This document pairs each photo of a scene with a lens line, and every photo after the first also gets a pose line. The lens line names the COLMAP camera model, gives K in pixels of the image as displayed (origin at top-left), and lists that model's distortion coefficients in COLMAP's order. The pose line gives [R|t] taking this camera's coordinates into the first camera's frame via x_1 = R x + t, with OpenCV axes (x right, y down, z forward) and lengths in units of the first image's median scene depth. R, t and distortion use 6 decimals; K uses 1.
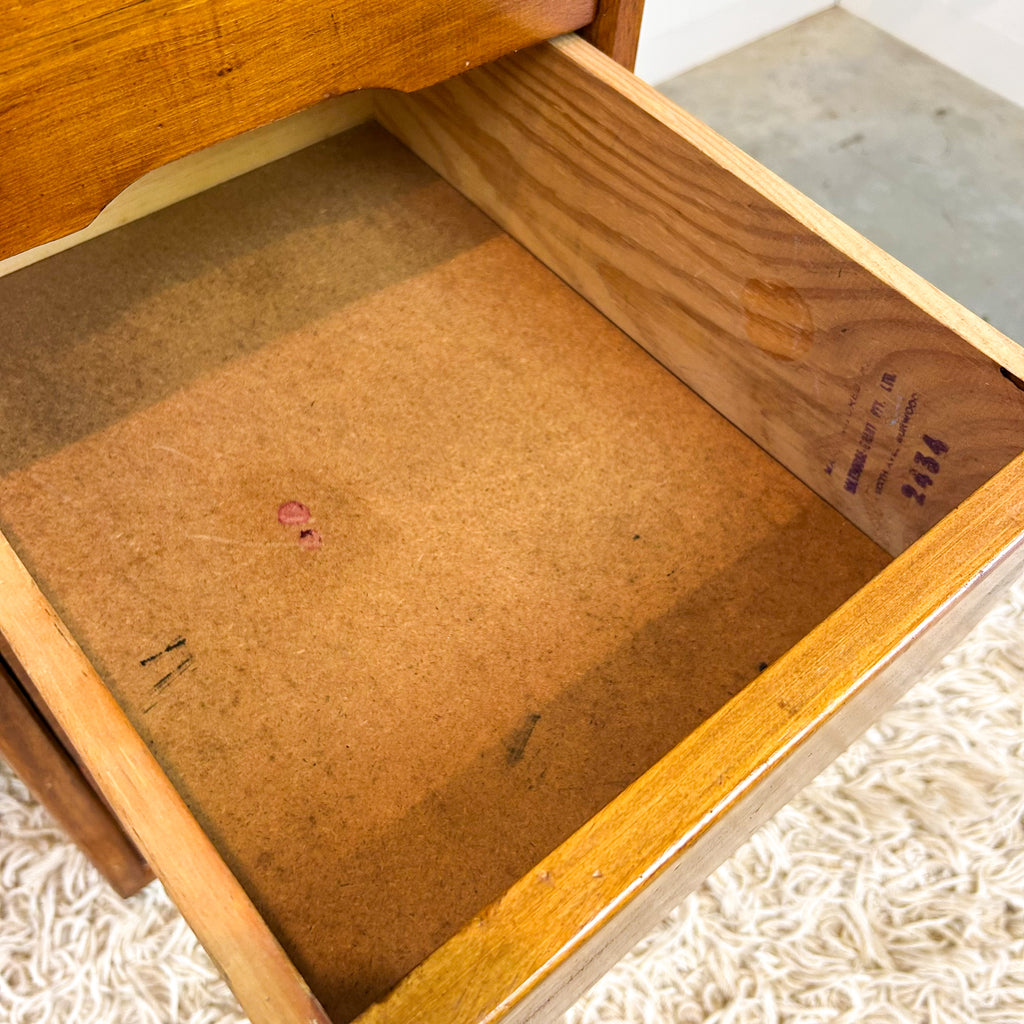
lens RADIAL K [[1056.4, 0, 504.4], [0, 1056.4, 509.8], [0, 0, 1]] dist [0.005831, -0.003830]
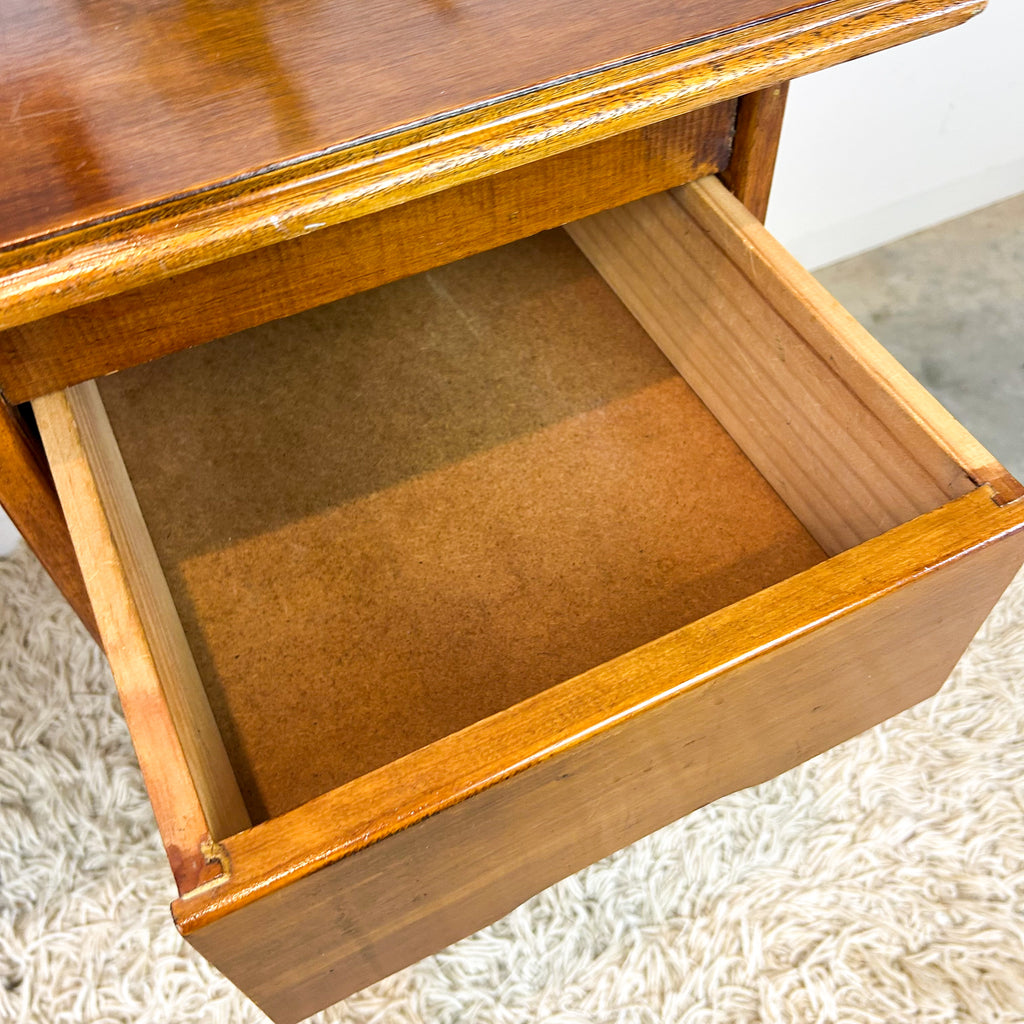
lens RADIAL K [[1045.6, 0, 503.5], [0, 1045.6, 512.3], [0, 0, 1]] dist [0.020533, -0.023273]
pose [[0.965416, 0.142280, -0.218467, 0.095356], [-0.144614, 0.989474, 0.005354, -0.168378], [0.216929, 0.026424, 0.975830, -0.217477]]
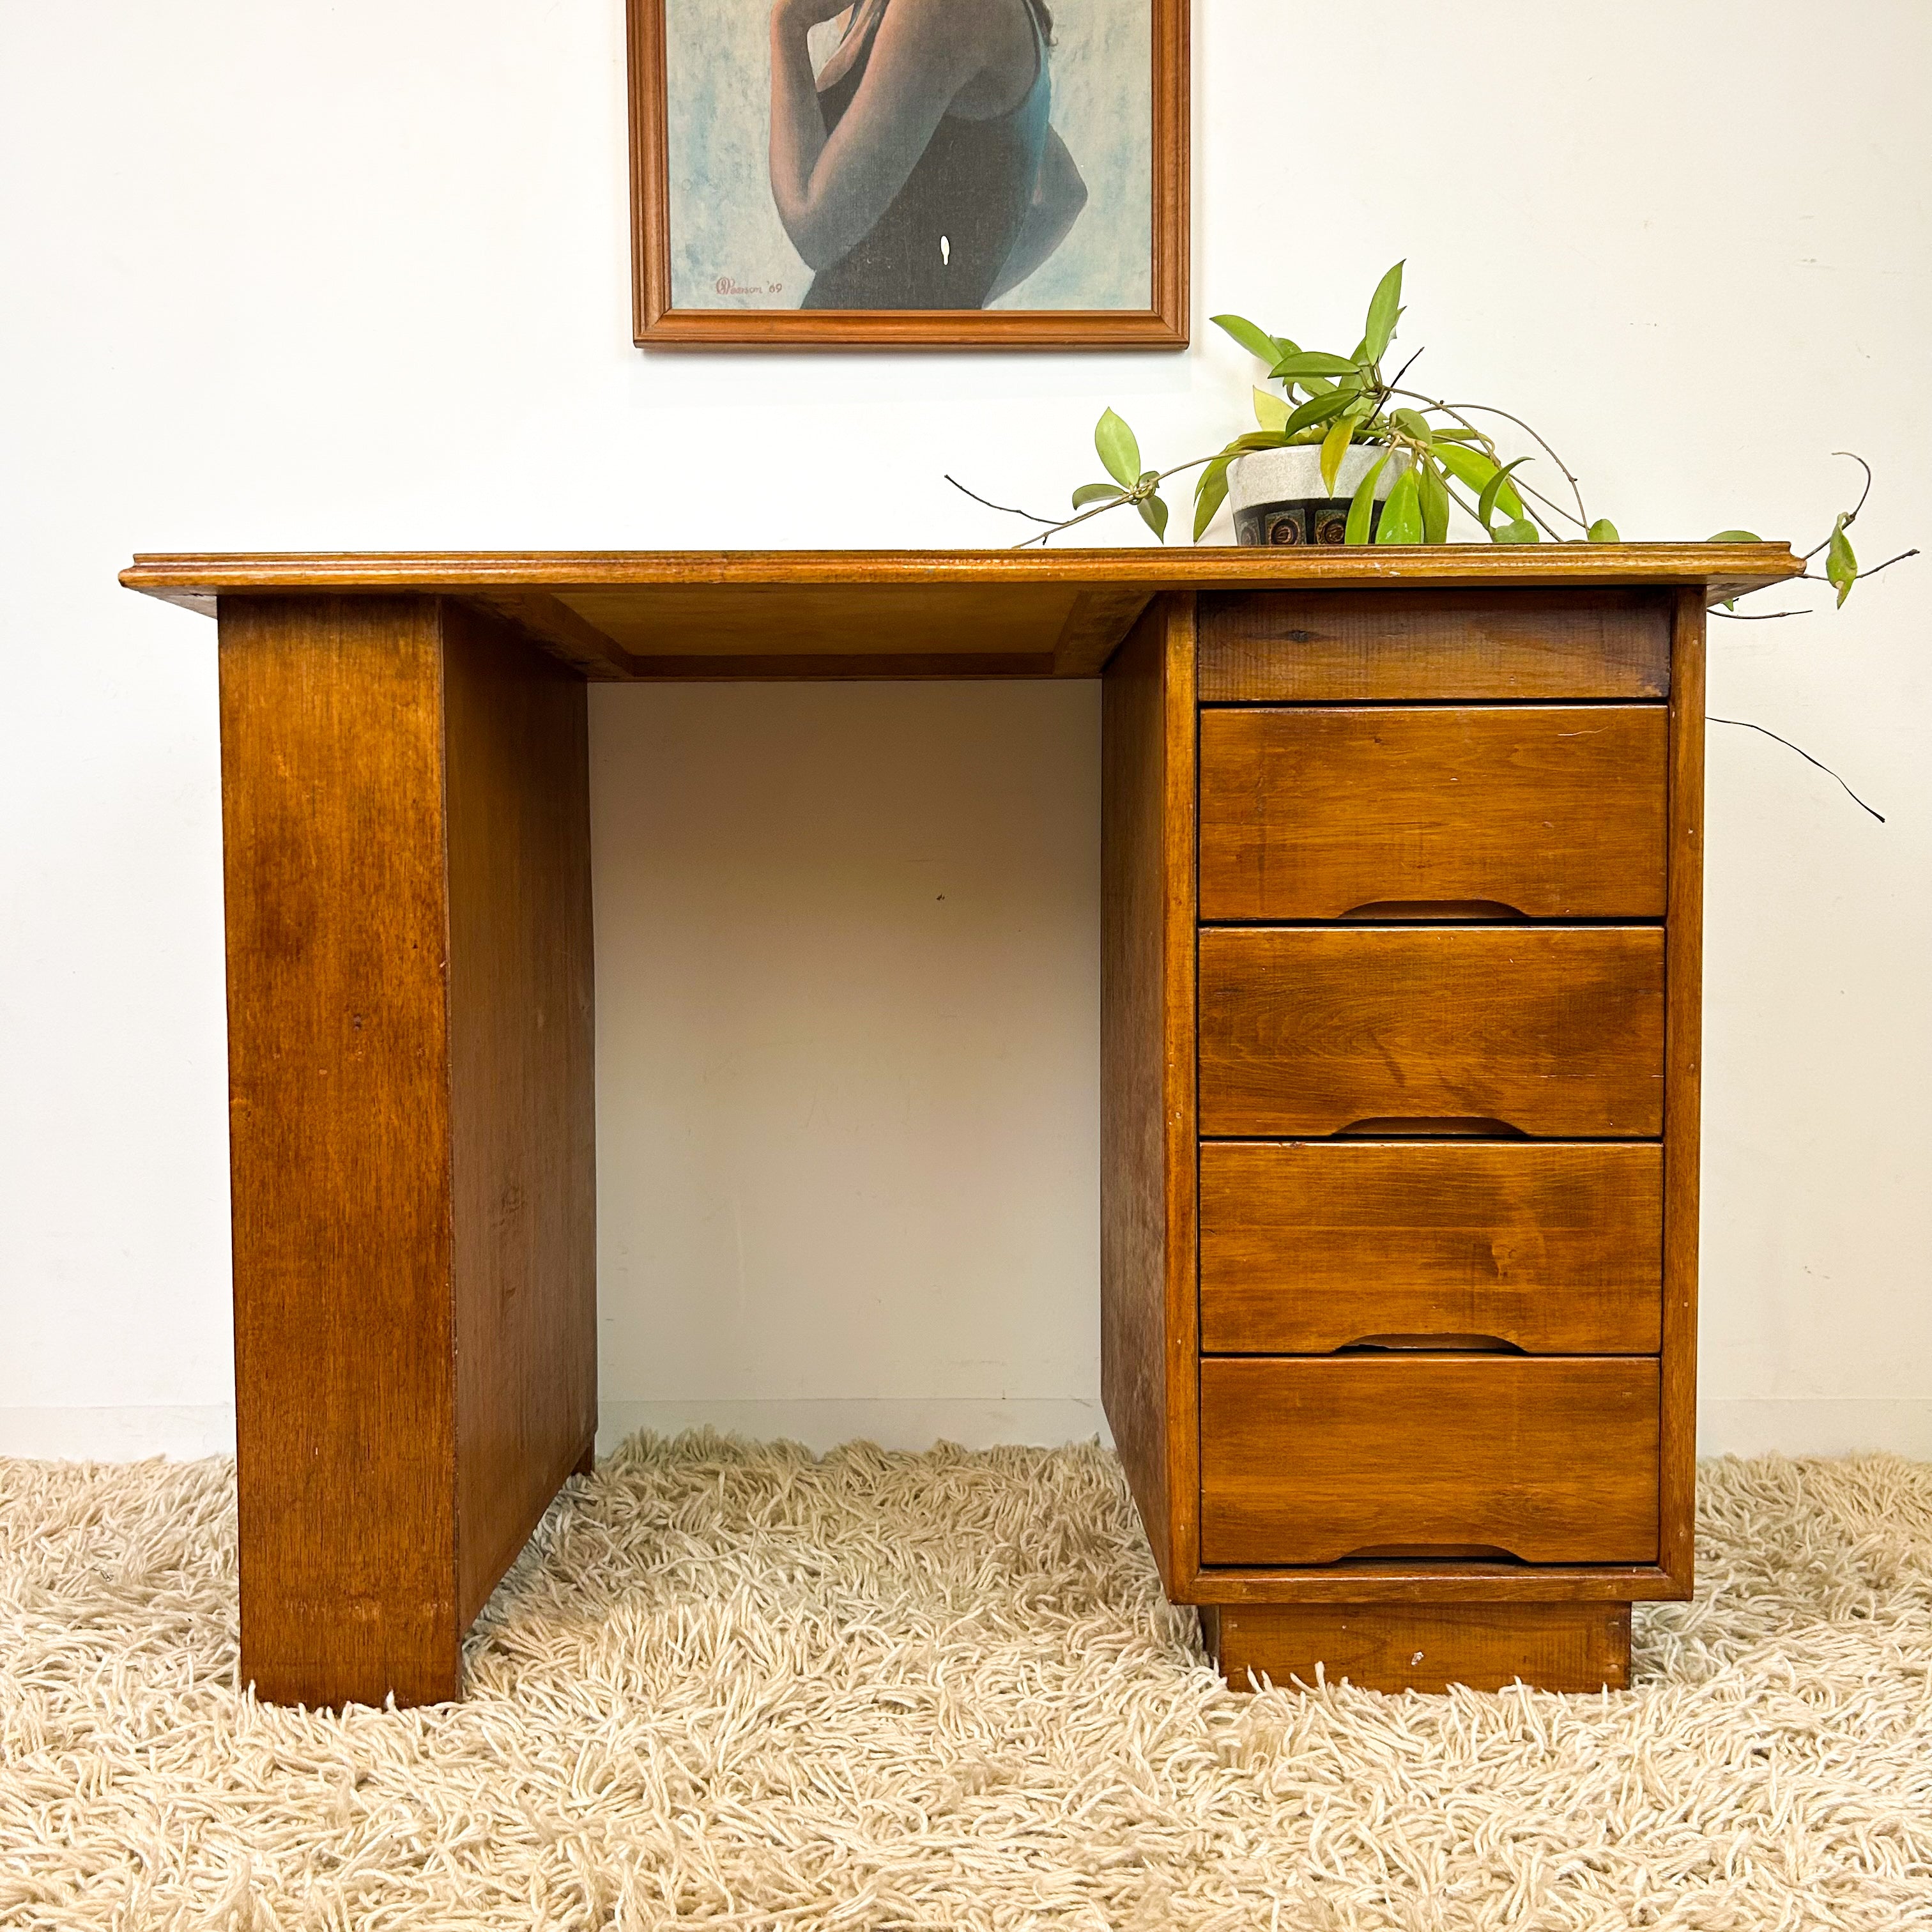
lens RADIAL K [[1944.8, 0, 939.9], [0, 1944.8, 970.6], [0, 0, 1]] dist [0.075996, -0.160084]
pose [[0.773295, -0.017900, -0.633794, 0.675756], [-0.485200, 0.626779, -0.609696, 1.187018], [0.408162, 0.778991, 0.476000, -0.505672]]
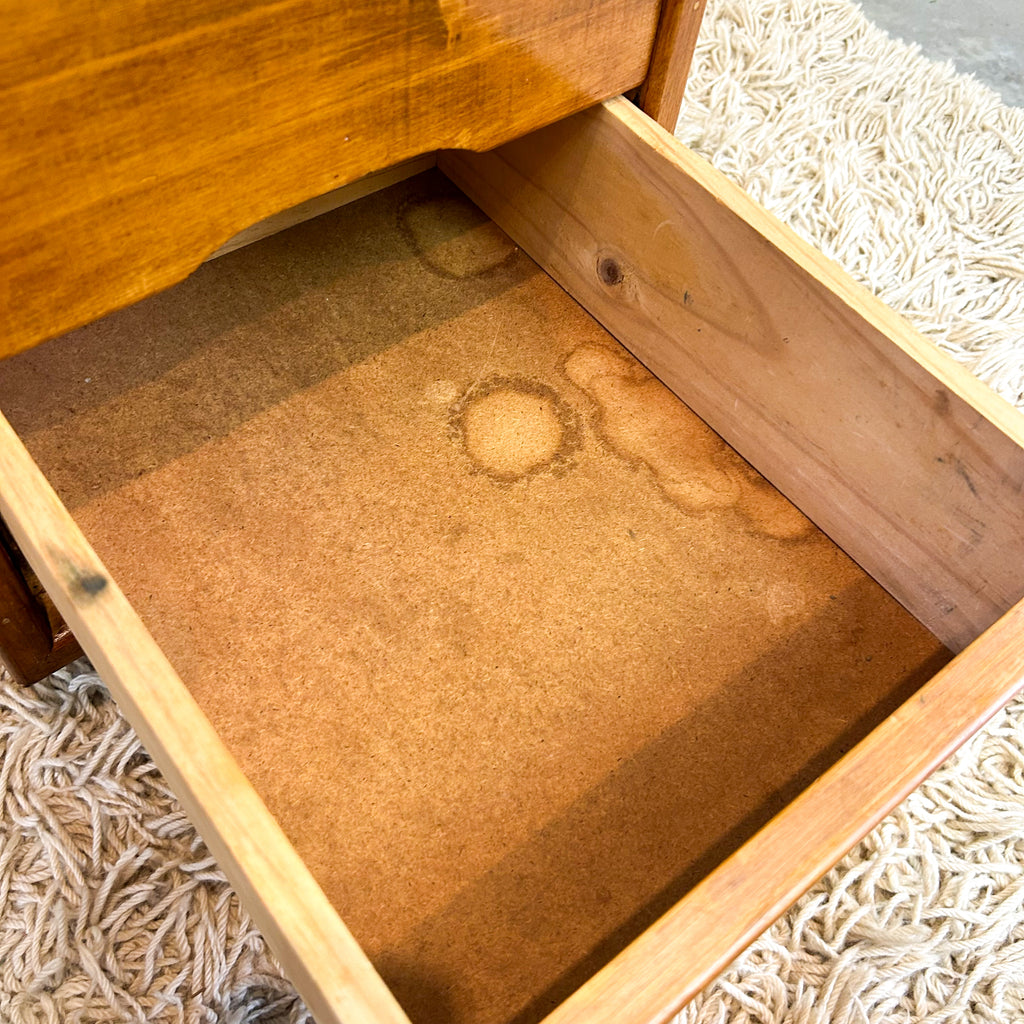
lens RADIAL K [[1045.6, 0, 503.5], [0, 1045.6, 512.3], [0, 0, 1]] dist [0.020533, -0.023273]
pose [[0.999262, 0.024347, 0.029717, -0.063746], [-0.025059, 0.999402, 0.023823, 0.213928], [-0.029119, -0.024550, 0.999274, 0.285898]]
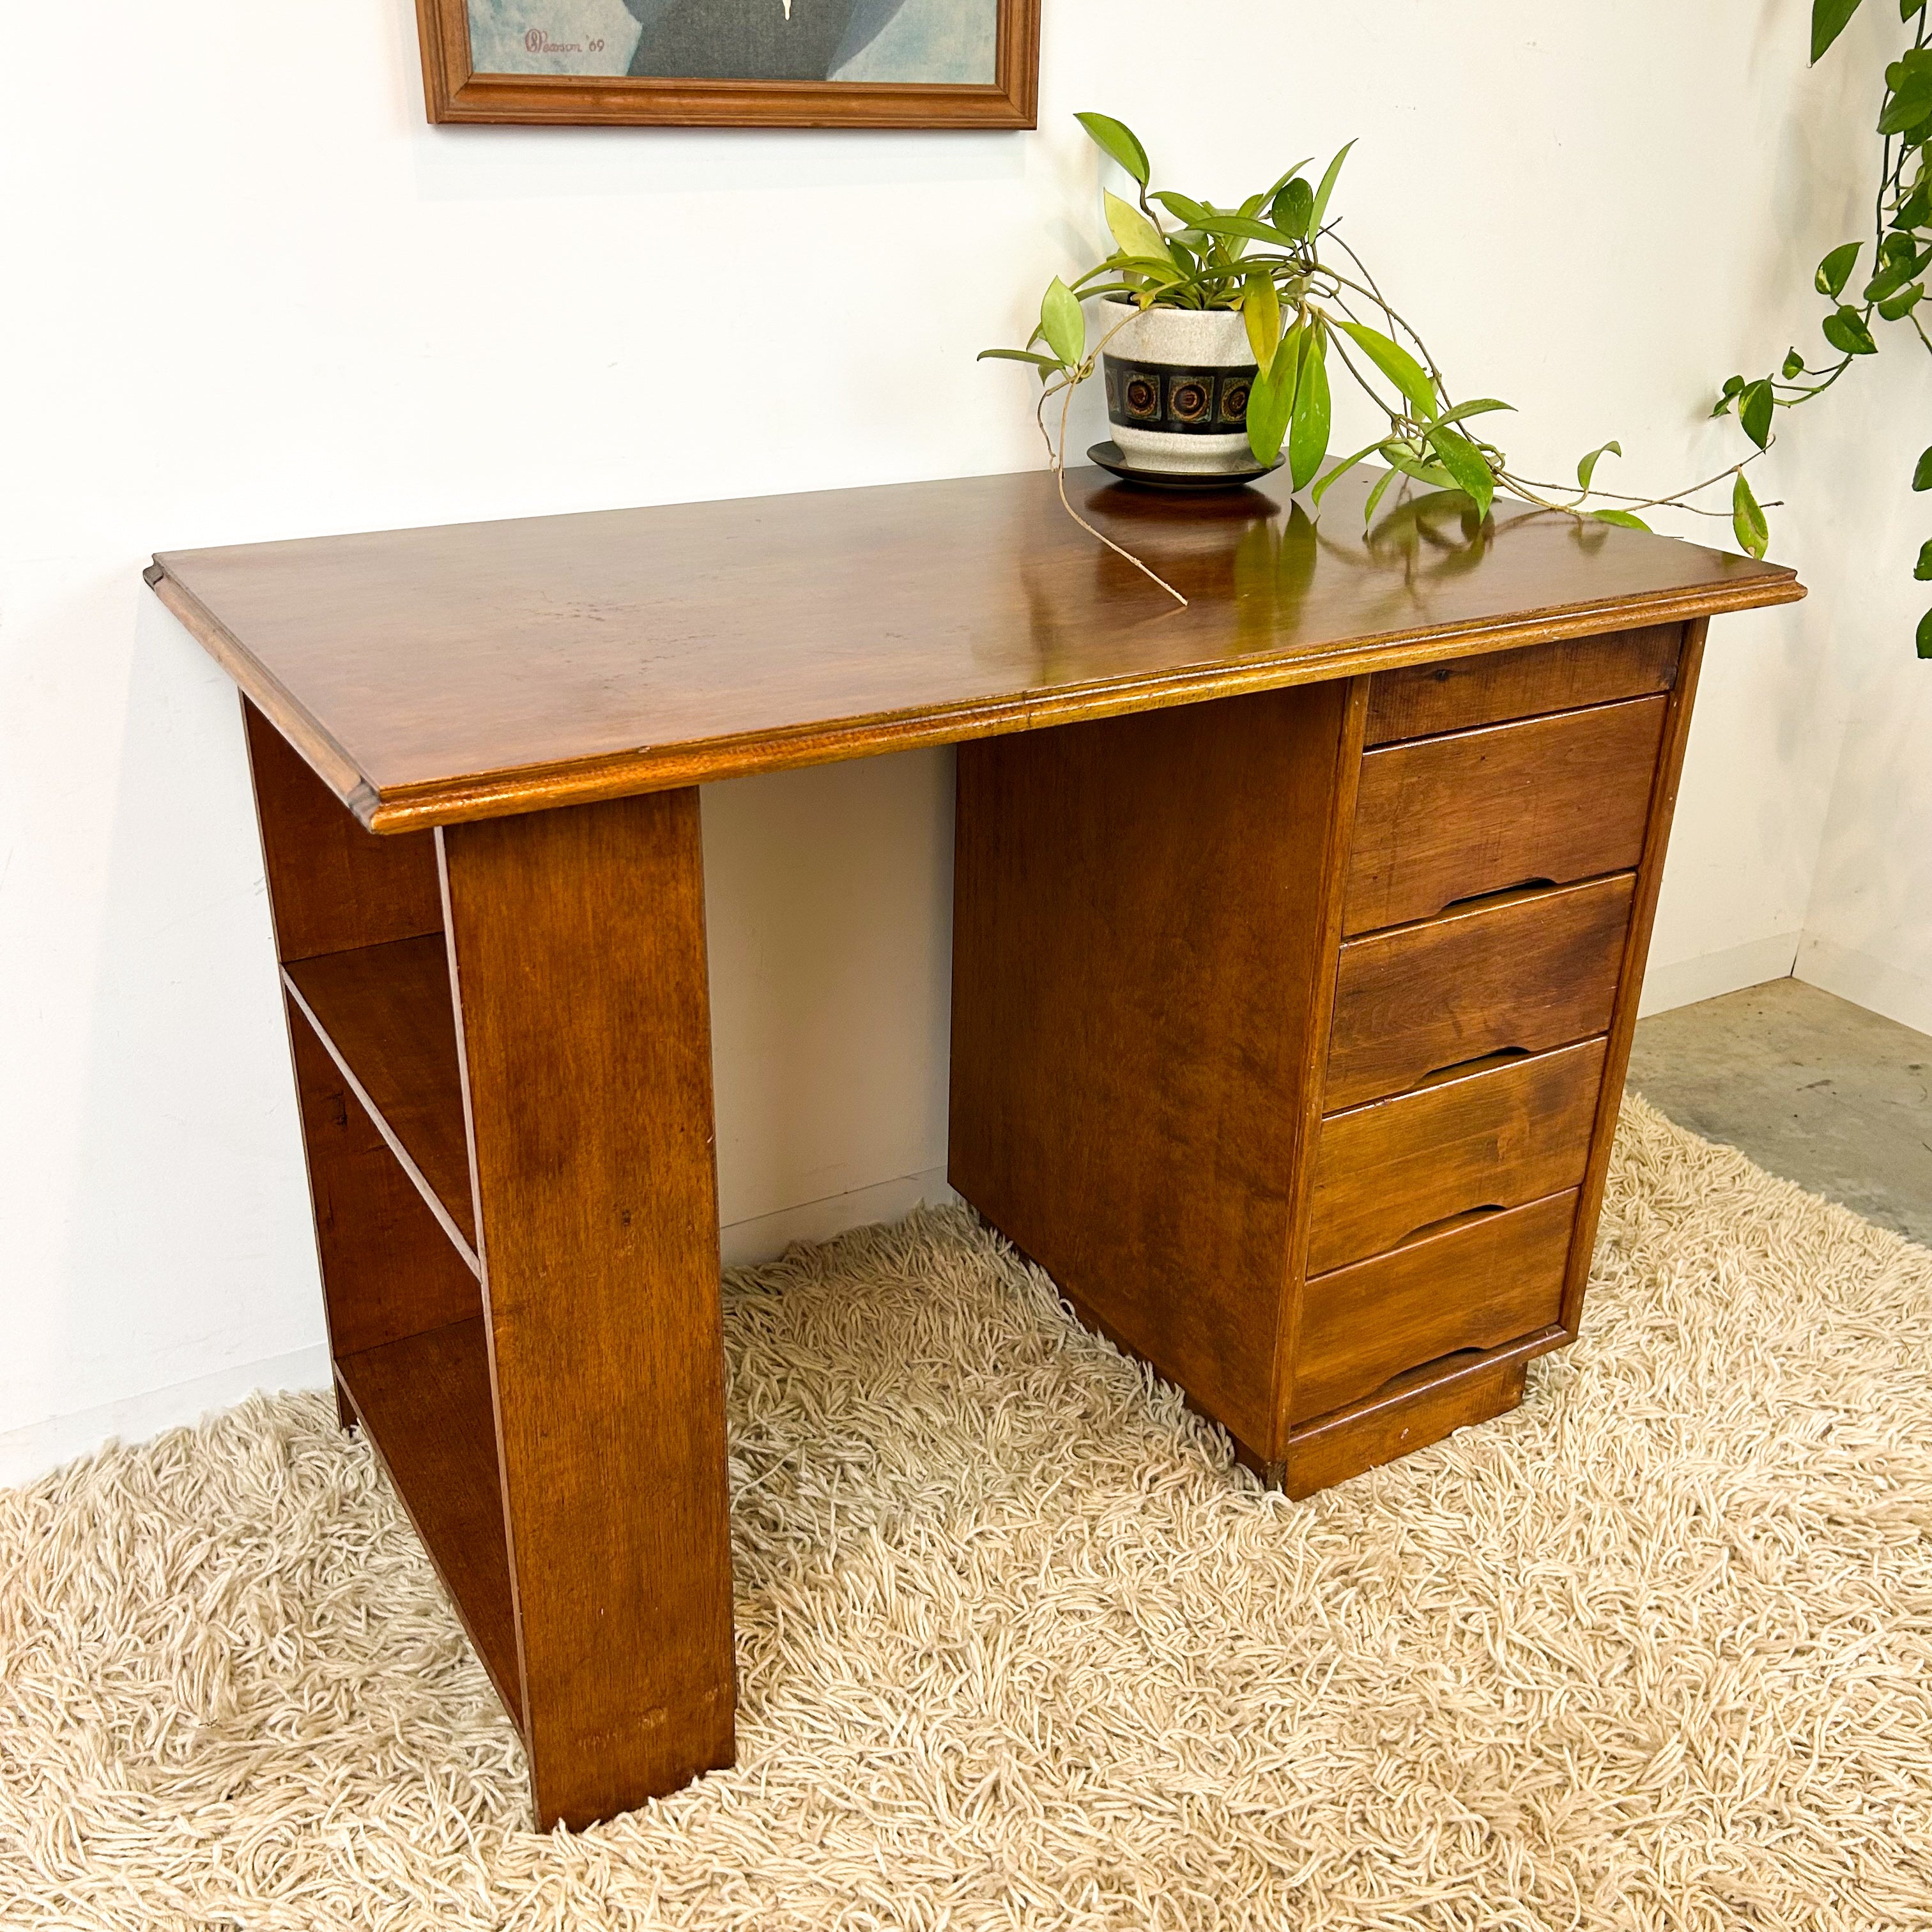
lens RADIAL K [[1944.8, 0, 939.9], [0, 1944.8, 970.6], [0, 0, 1]] dist [0.075996, -0.160084]
pose [[0.988236, 0.038917, -0.147901, -0.391586], [-0.106241, 0.870334, -0.480865, 0.952981], [0.110010, 0.490922, 0.864230, -1.309690]]
